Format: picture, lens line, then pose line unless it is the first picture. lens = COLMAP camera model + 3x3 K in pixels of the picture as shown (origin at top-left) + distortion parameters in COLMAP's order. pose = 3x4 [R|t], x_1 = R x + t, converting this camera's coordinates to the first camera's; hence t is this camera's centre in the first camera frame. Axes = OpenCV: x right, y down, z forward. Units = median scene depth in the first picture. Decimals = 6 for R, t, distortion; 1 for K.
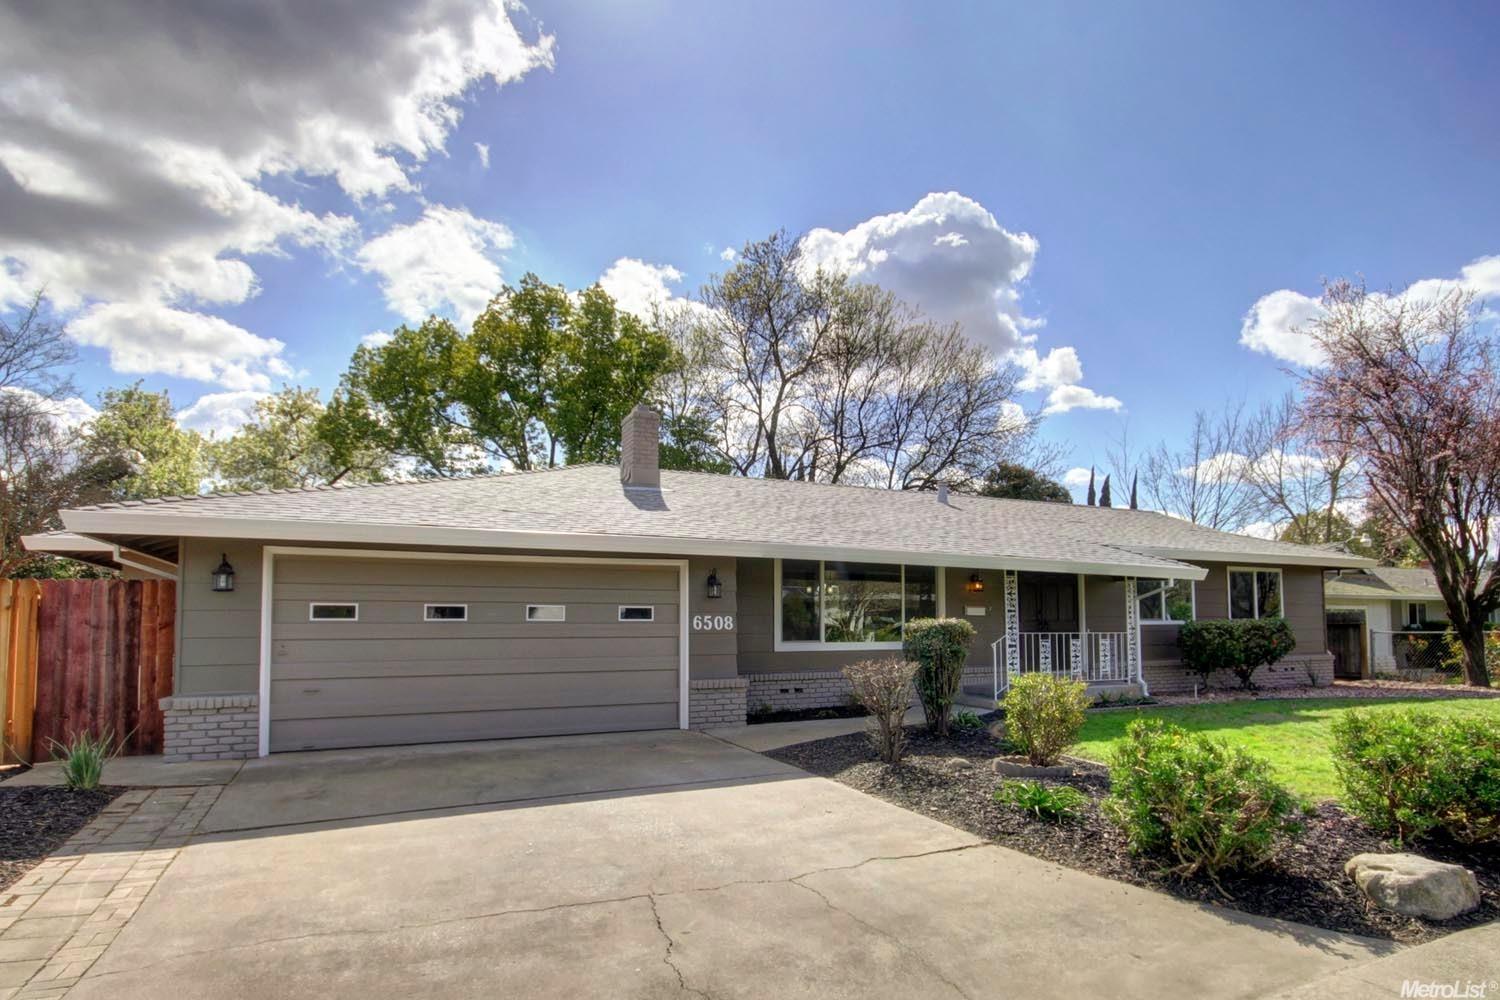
lens RADIAL K [[787.8, 0, 785.8], [0, 787.8, 525.7], [0, 0, 1]] dist [-0.024643, -0.000037]
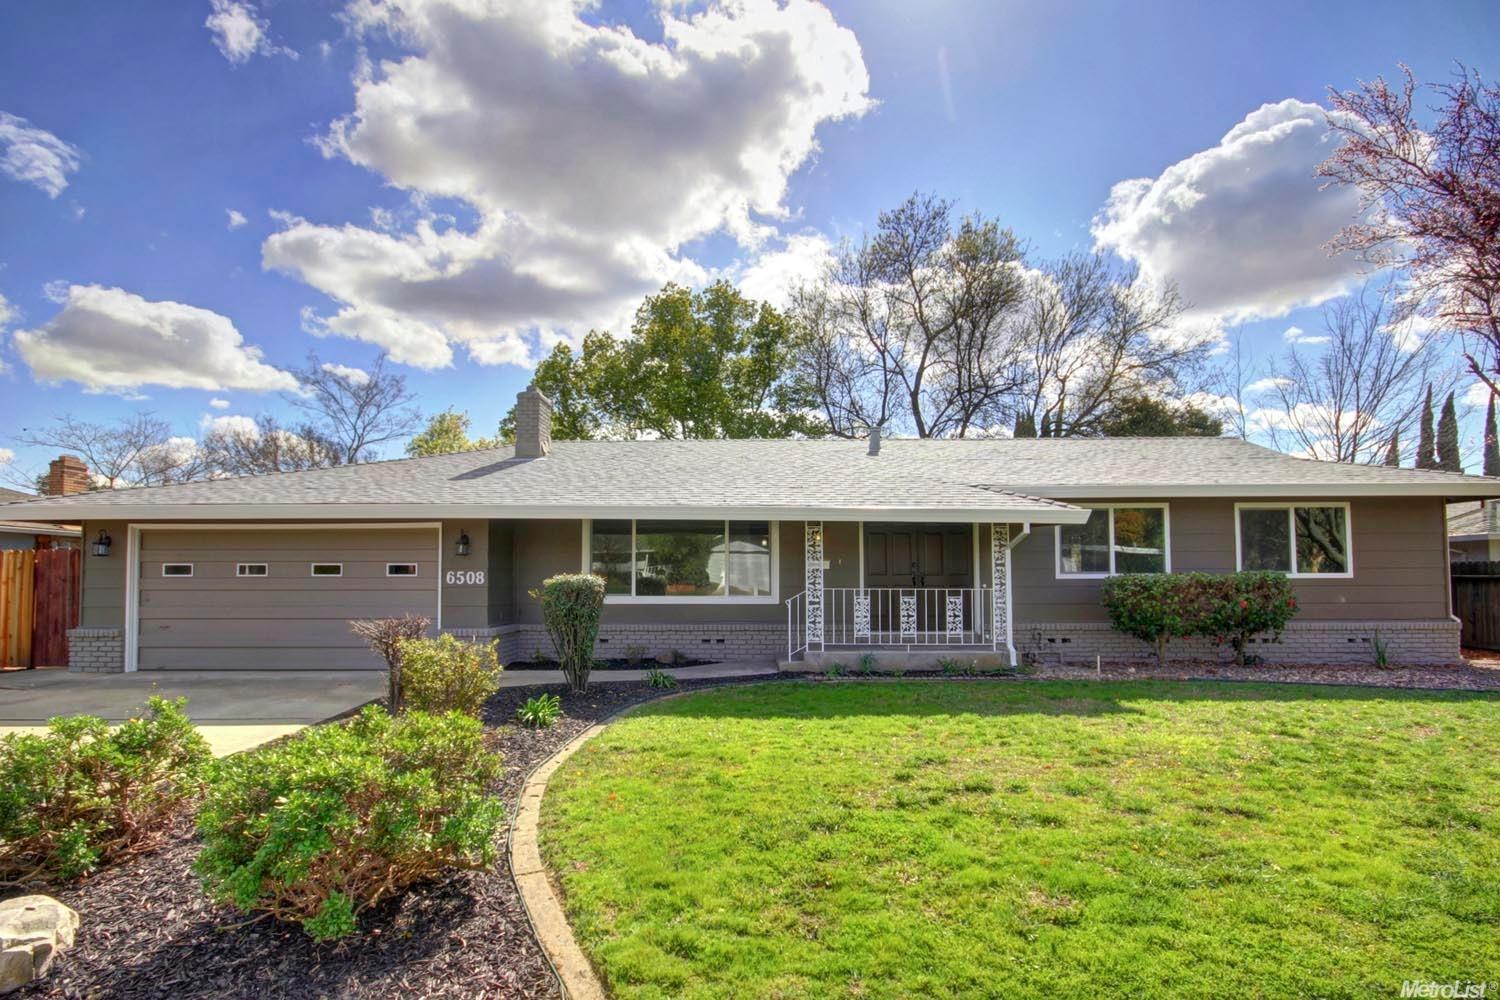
lens RADIAL K [[691.5, 0, 766.2], [0, 691.5, 519.3], [0, 0, 1]] dist [-0.000779, -0.013020]
pose [[0.895446, -0.037308, -0.443604, 0.594595], [0.055884, 0.998020, 0.028871, 0.030124], [0.441649, -0.050643, 0.895758, 0.261184]]
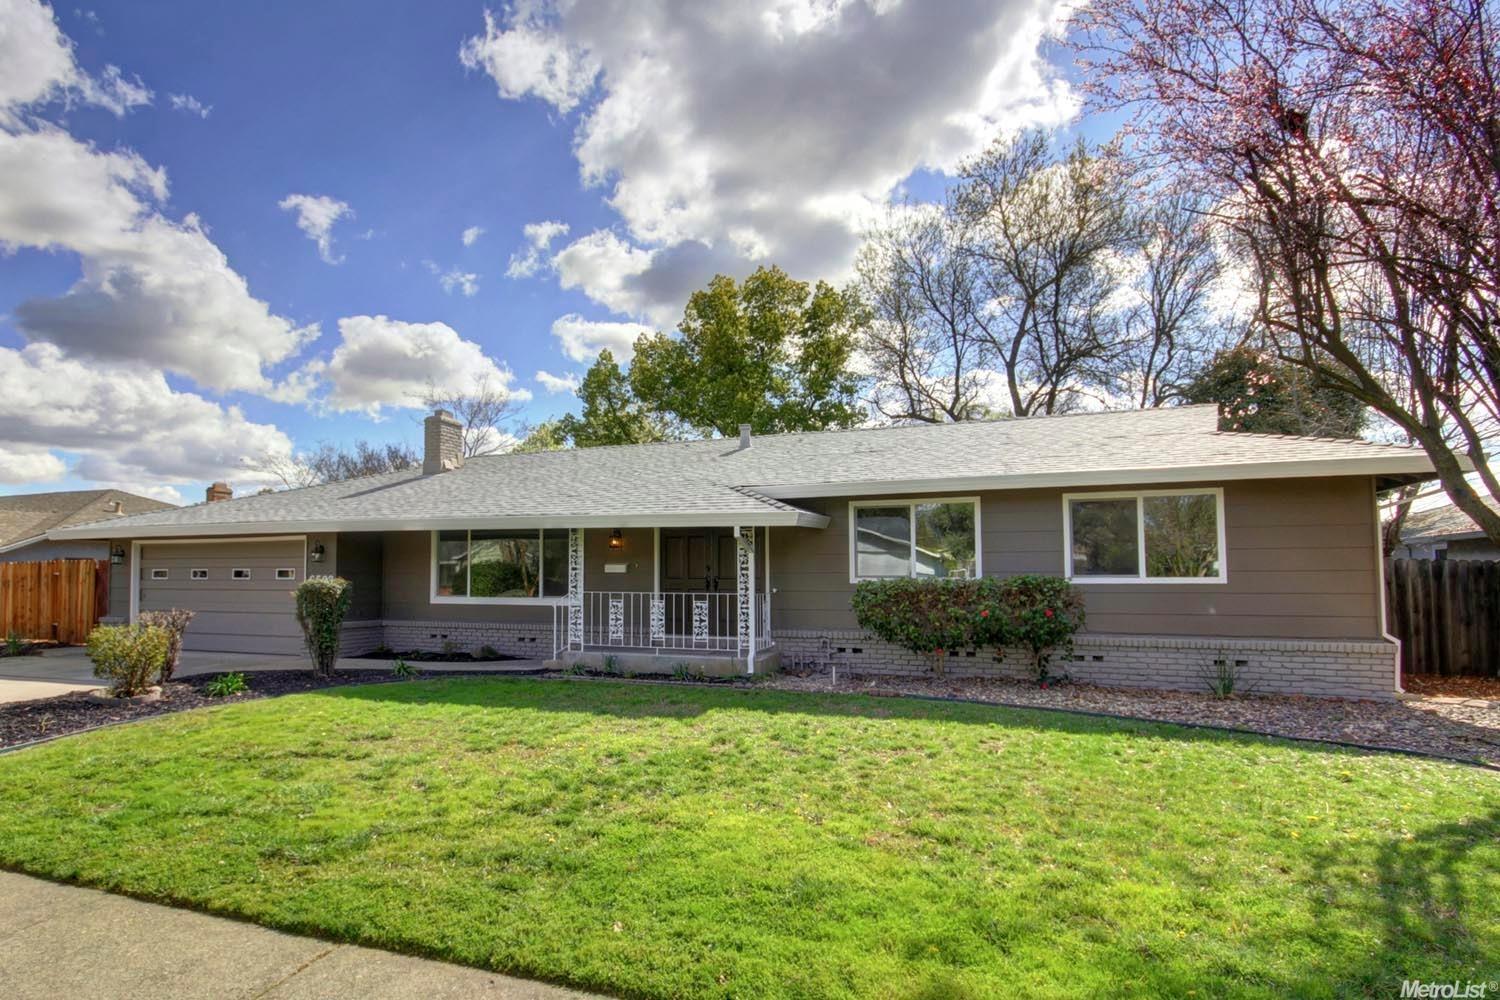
lens RADIAL K [[787.8, 0, 785.8], [0, 787.8, 525.7], [0, 0, 1]] dist [-0.024643, -0.000037]
pose [[0.691769, -0.048114, -0.720514, 1.155987], [0.088791, 0.995874, 0.018746, 0.060971], [0.716639, -0.076943, 0.693187, 0.523882]]
